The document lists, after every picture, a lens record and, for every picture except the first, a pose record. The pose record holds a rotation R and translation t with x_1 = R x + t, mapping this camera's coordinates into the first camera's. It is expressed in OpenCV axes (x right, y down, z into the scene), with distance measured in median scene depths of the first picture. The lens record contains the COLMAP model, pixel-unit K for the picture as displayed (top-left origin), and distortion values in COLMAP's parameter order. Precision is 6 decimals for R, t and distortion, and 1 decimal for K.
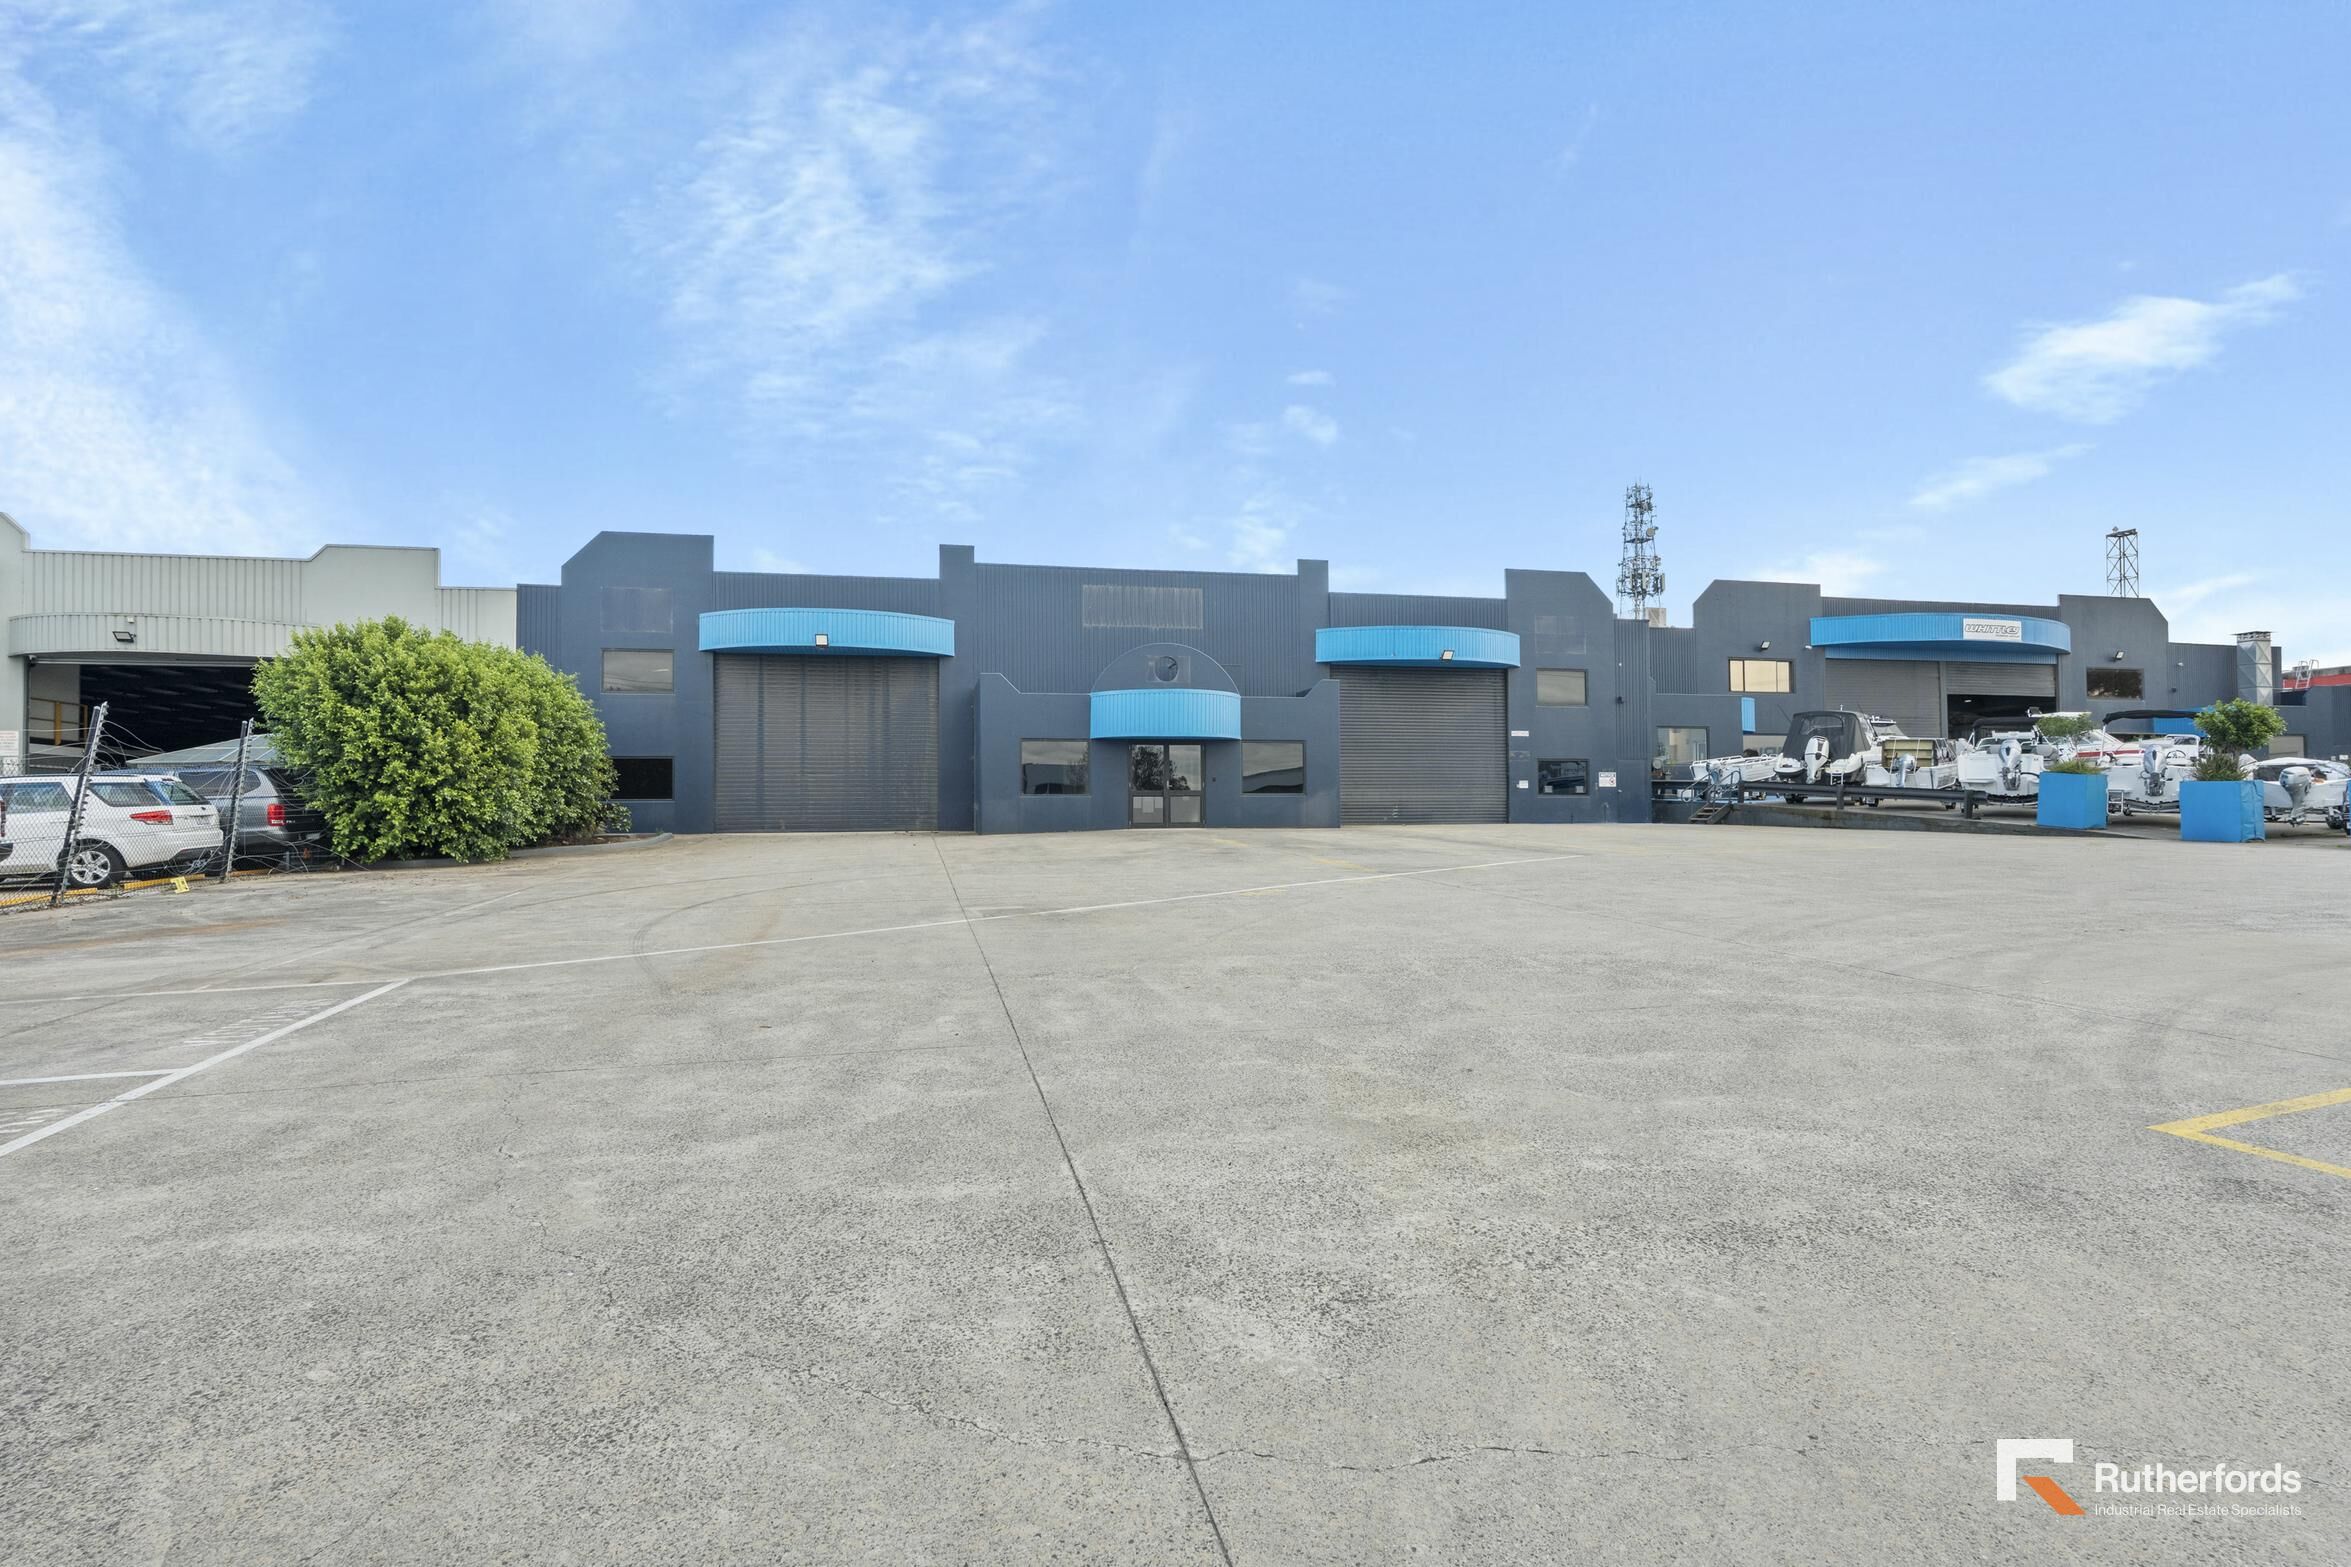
lens RADIAL K [[1260.7, 0, 1176.6], [0, 1260.7, 848.7], [0, 0, 1]] dist [-0.002201, 0.000325]
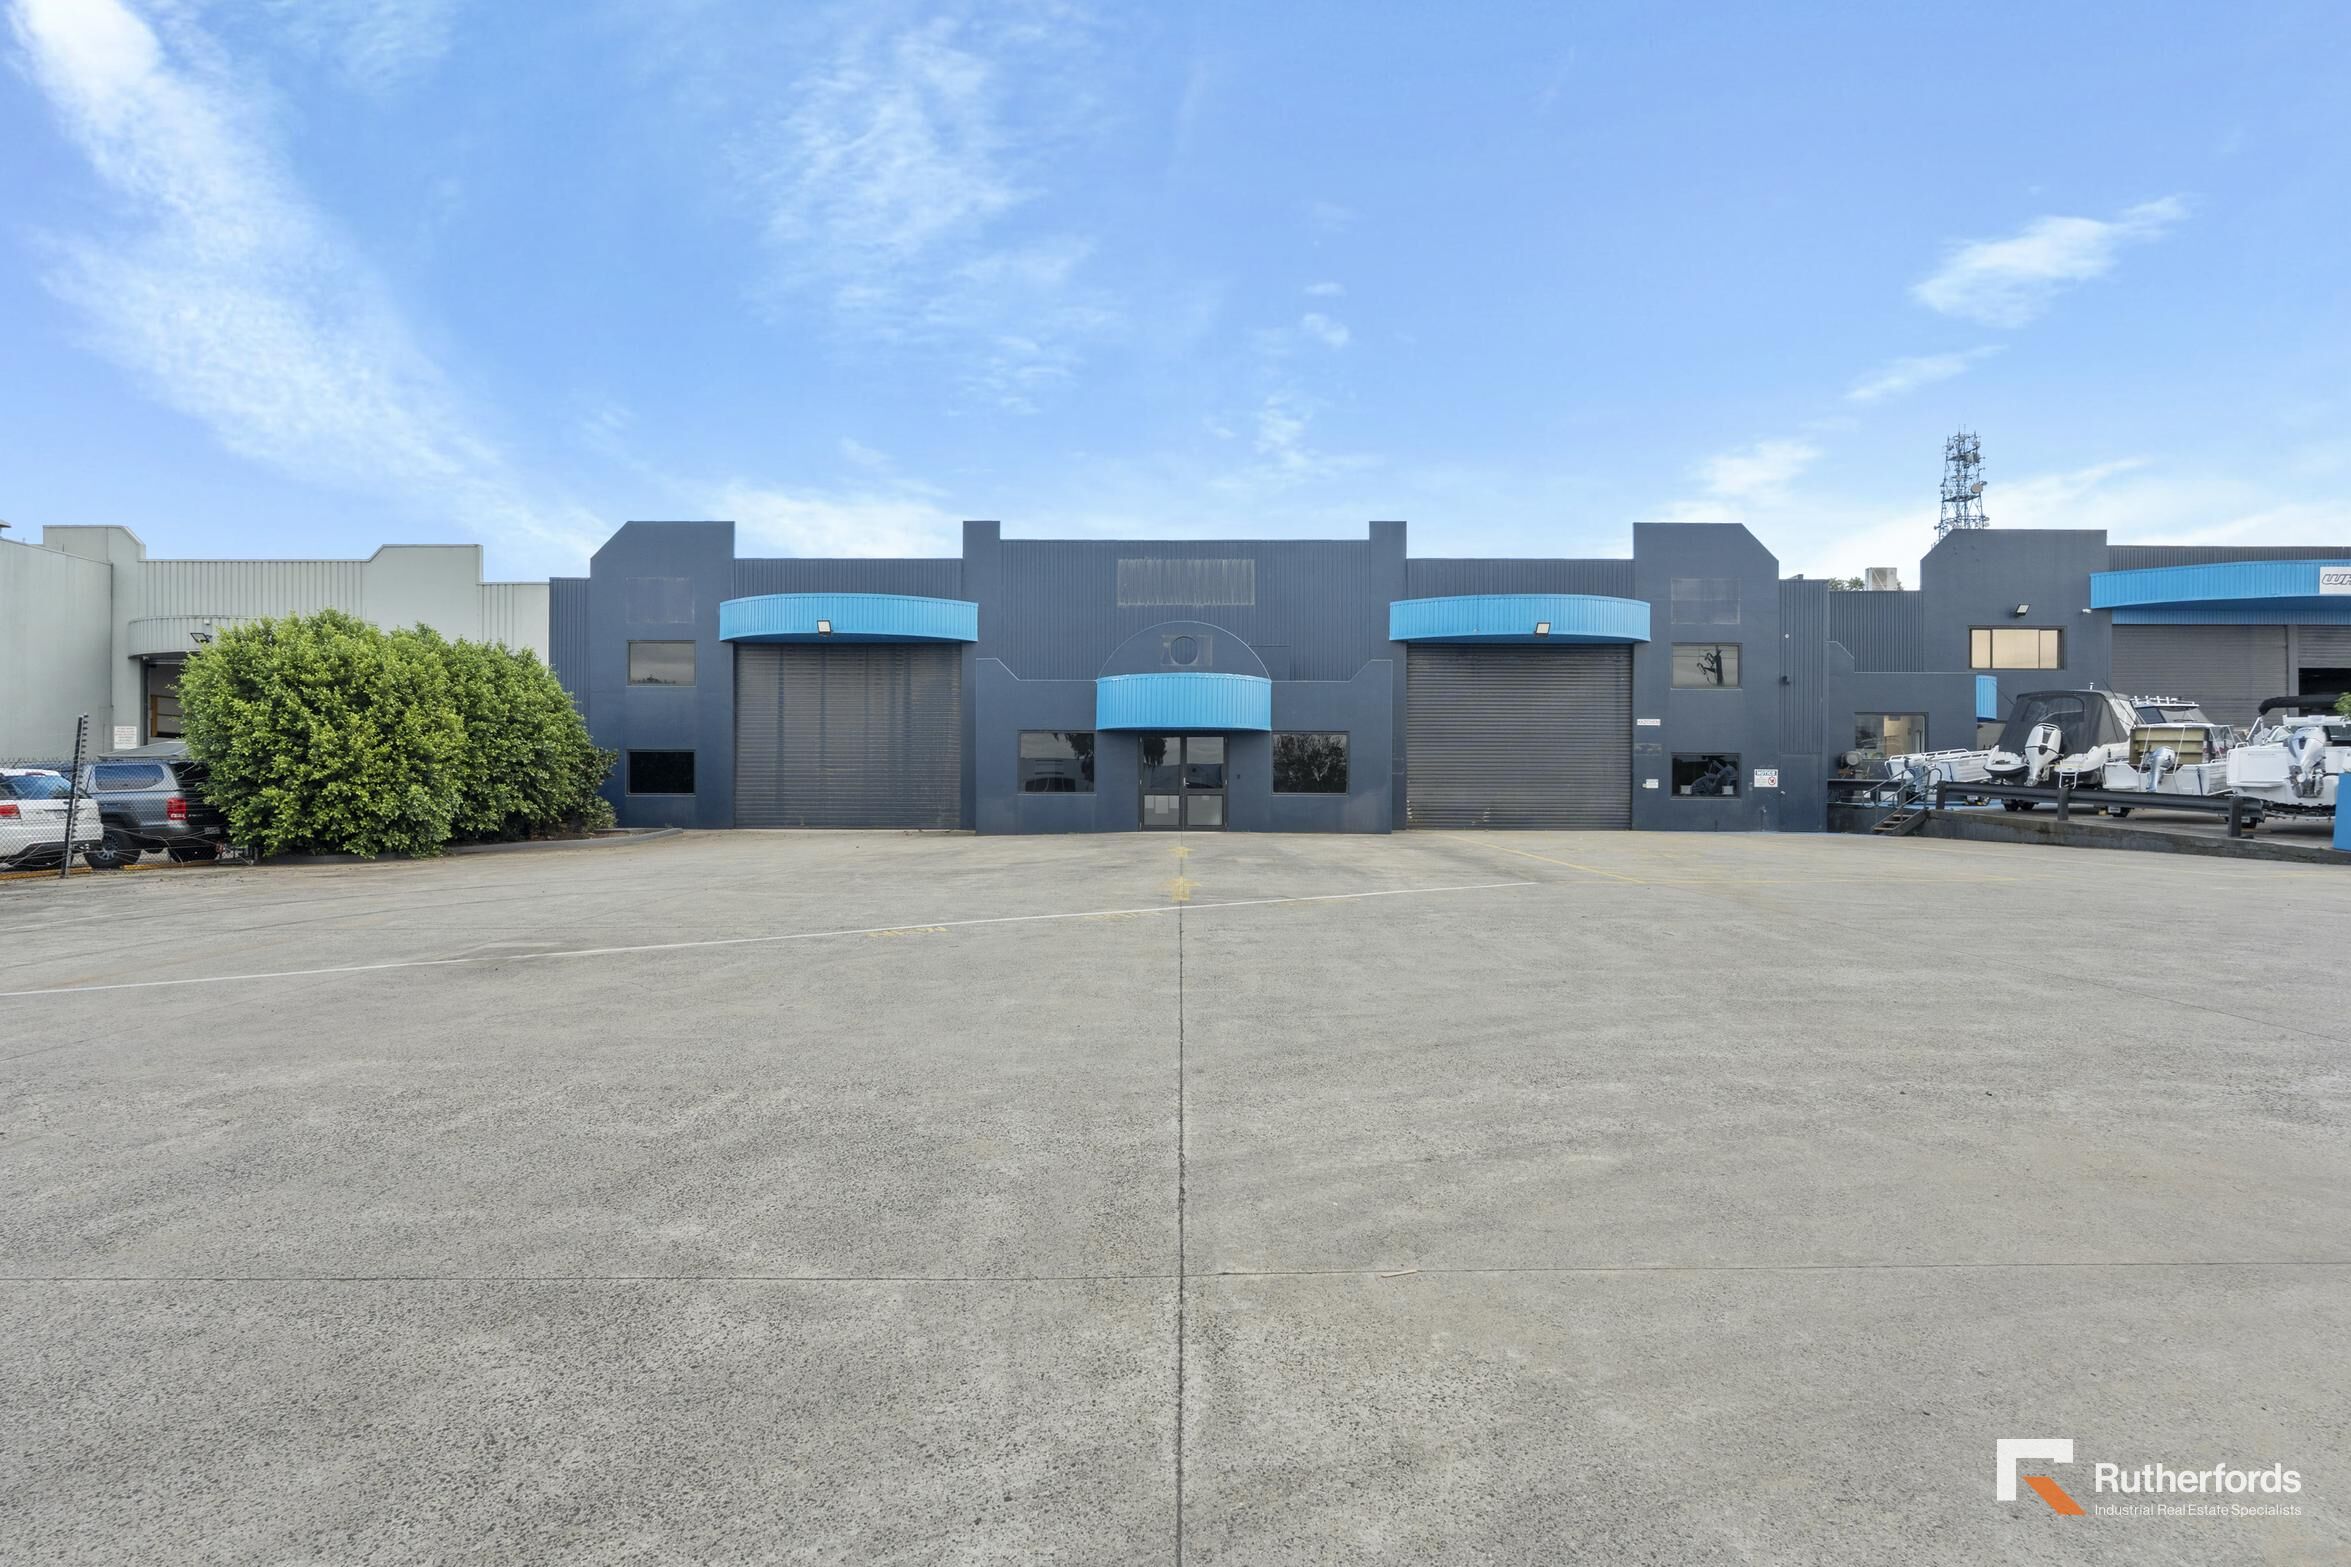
lens RADIAL K [[1260.7, 0, 1176.6], [0, 1260.7, 848.7], [0, 0, 1]] dist [-0.002201, 0.000325]
pose [[0.970529, 0.019326, -0.240207, 0.191650], [-0.017643, 0.999802, 0.009157, -0.011589], [0.240337, -0.004649, 0.970678, 0.136522]]
